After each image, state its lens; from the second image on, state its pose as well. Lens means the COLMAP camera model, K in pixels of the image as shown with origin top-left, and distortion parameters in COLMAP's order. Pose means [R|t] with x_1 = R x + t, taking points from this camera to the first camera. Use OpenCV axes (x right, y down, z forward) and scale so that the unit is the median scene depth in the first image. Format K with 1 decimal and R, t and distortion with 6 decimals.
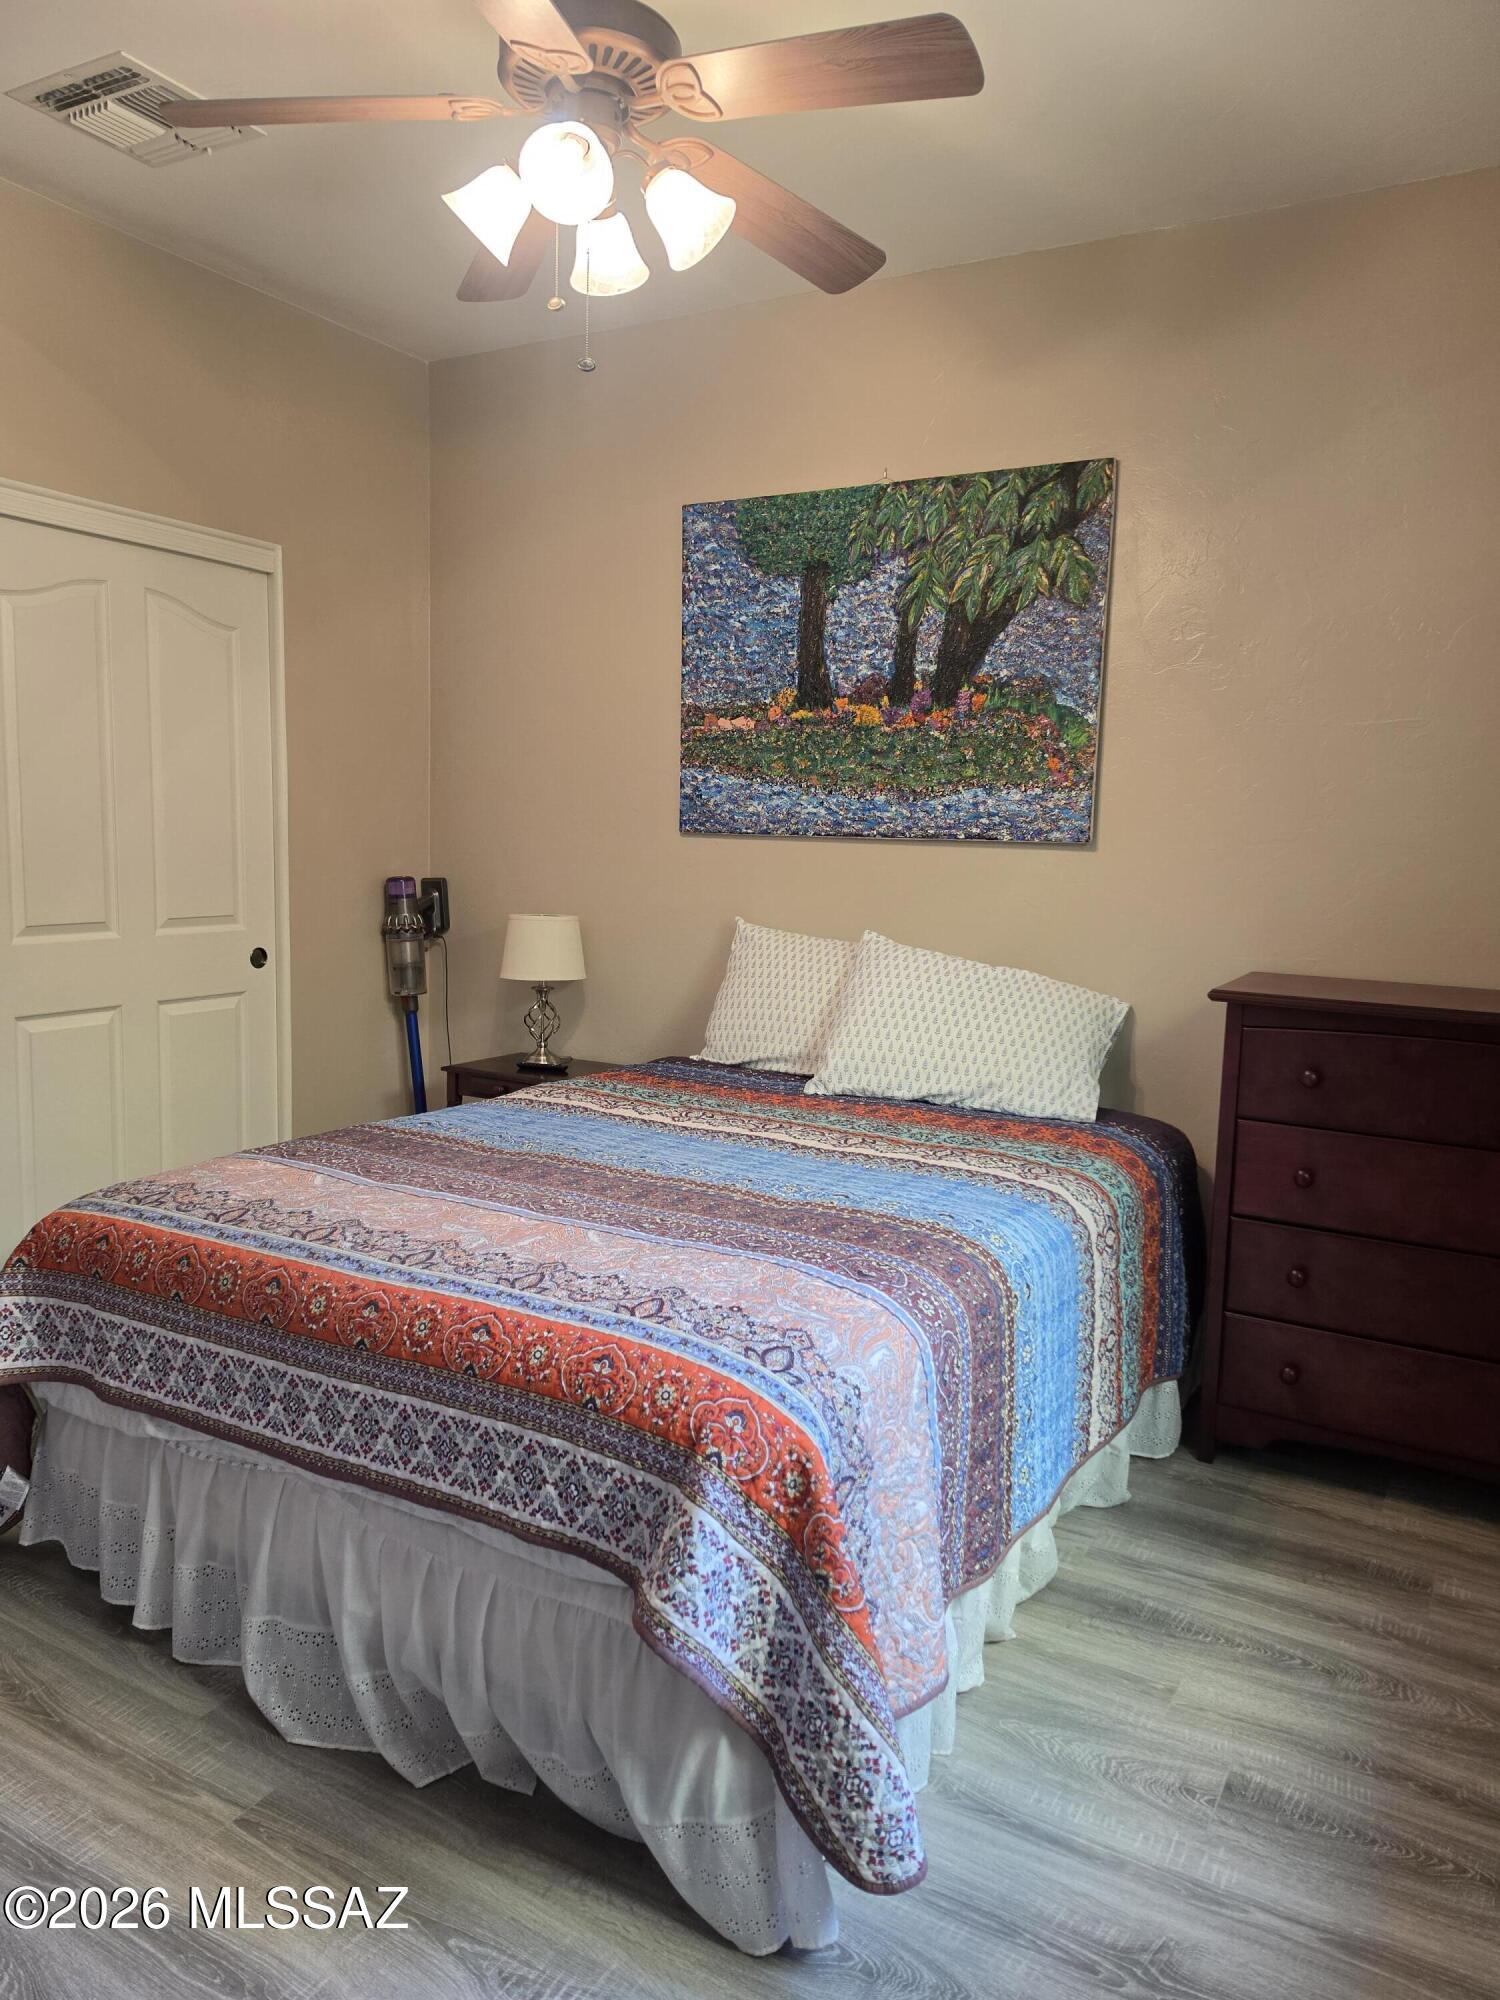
lens RADIAL K [[1387.2, 0, 747.9], [0, 1387.2, 995.6], [0, 0, 1]] dist [0.059864, -0.059313]
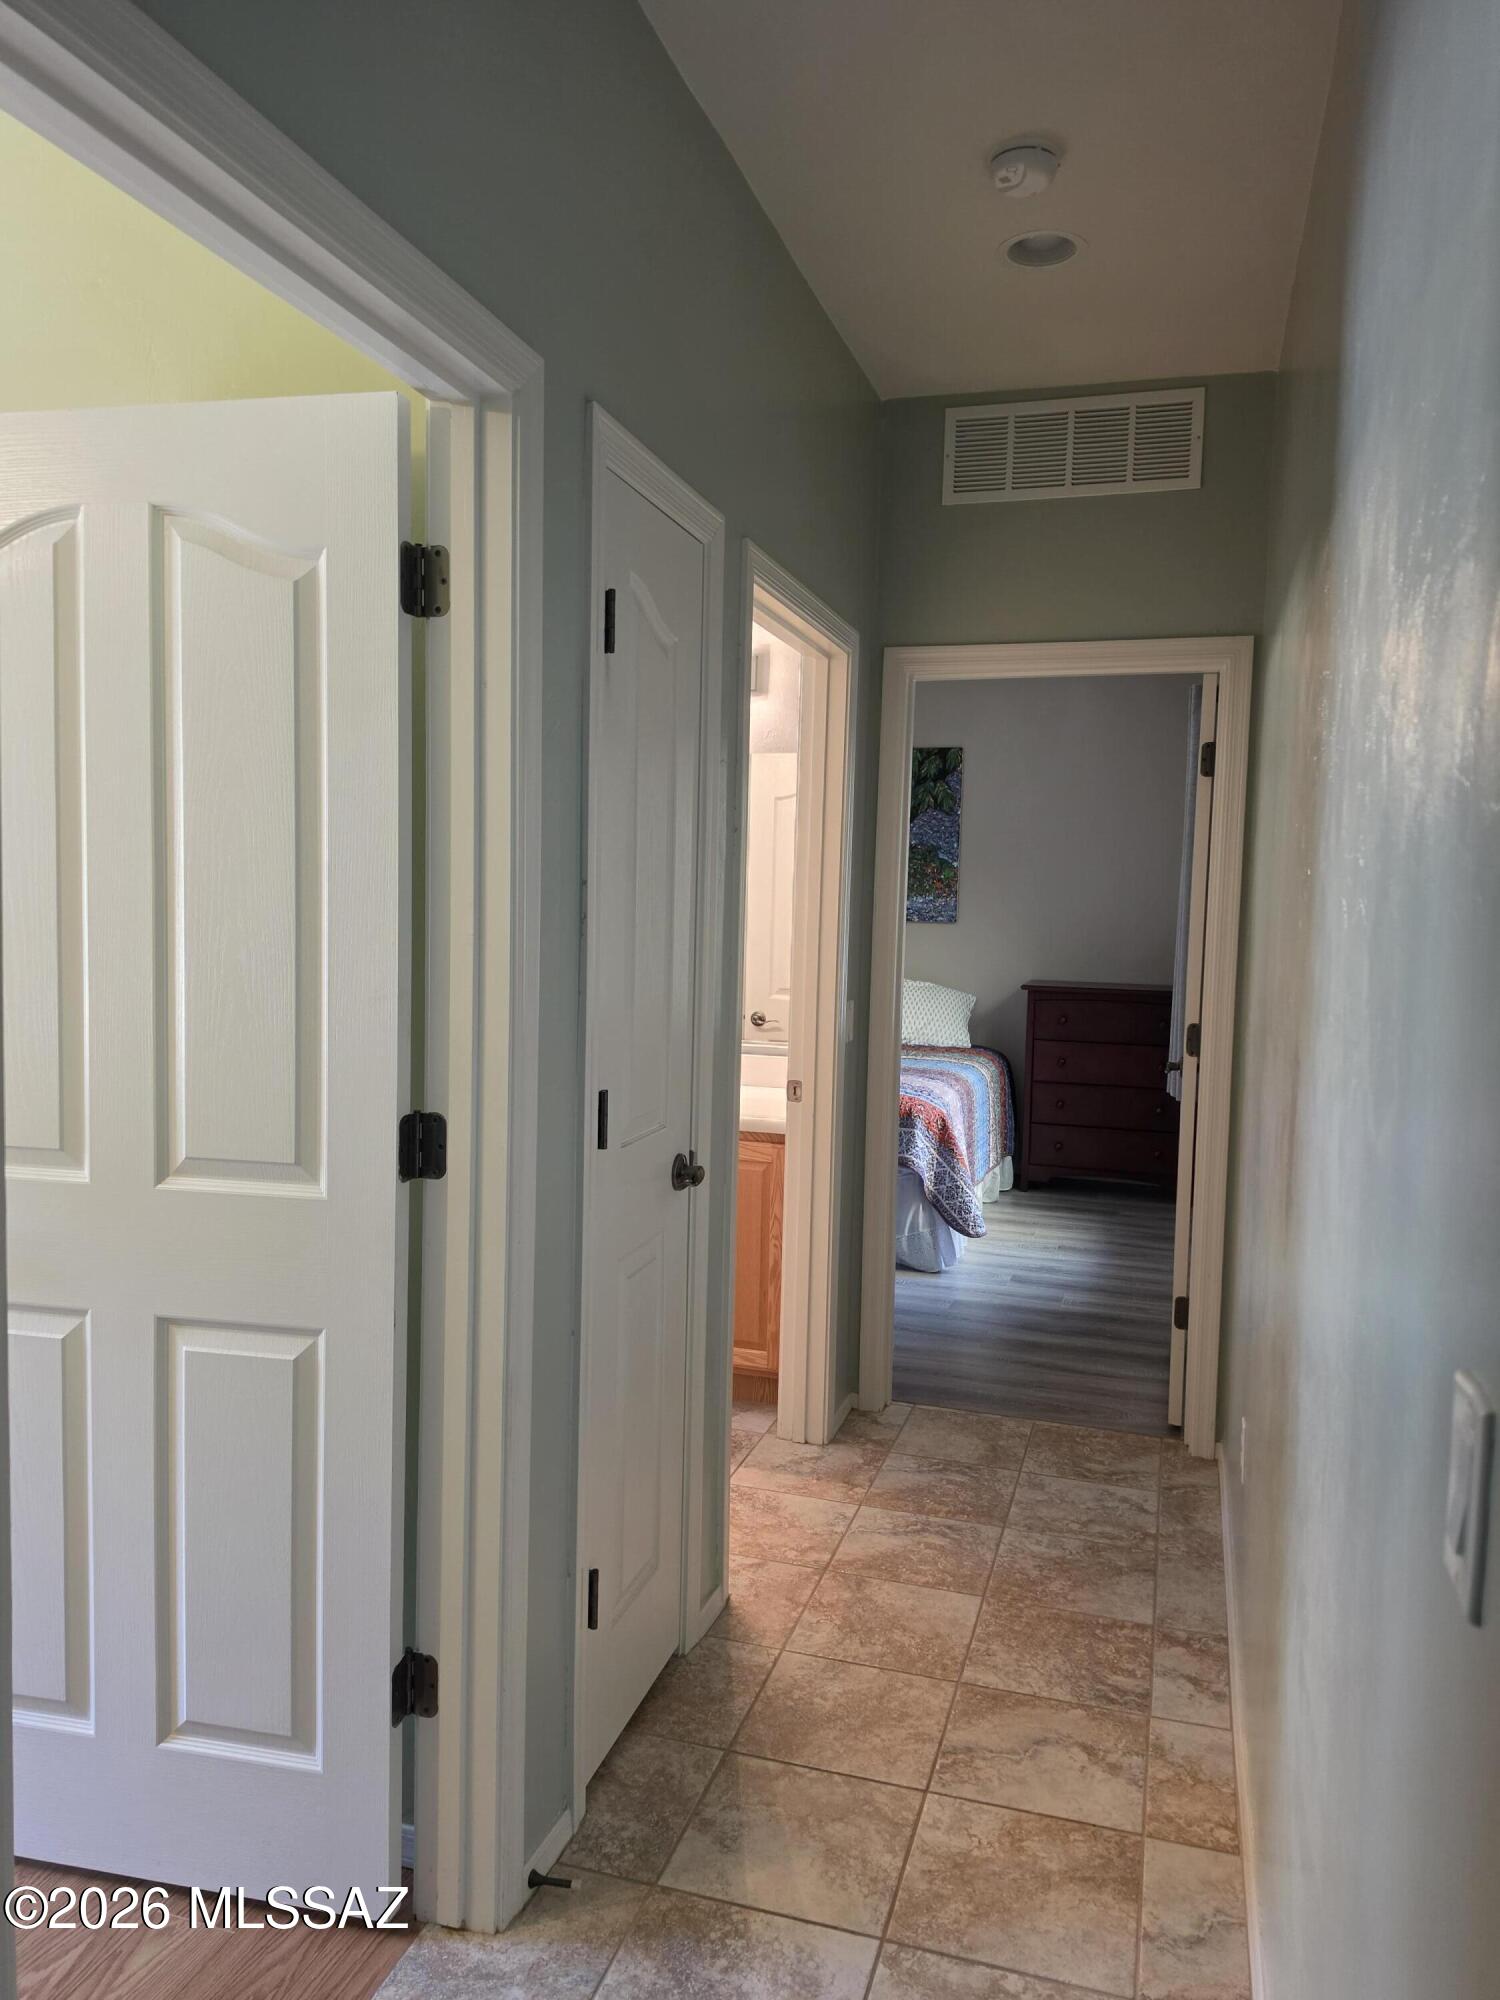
lens RADIAL K [[1387.2, 0, 755.1], [0, 1387.2, 1003.9], [0, 0, 1]] dist [0.059864, -0.059313]
pose [[0.973372, -0.018181, 0.228511, -0.620920], [0.028292, 0.998757, -0.041047, 0.107583], [-0.227481, 0.046419, 0.972676, -1.137678]]
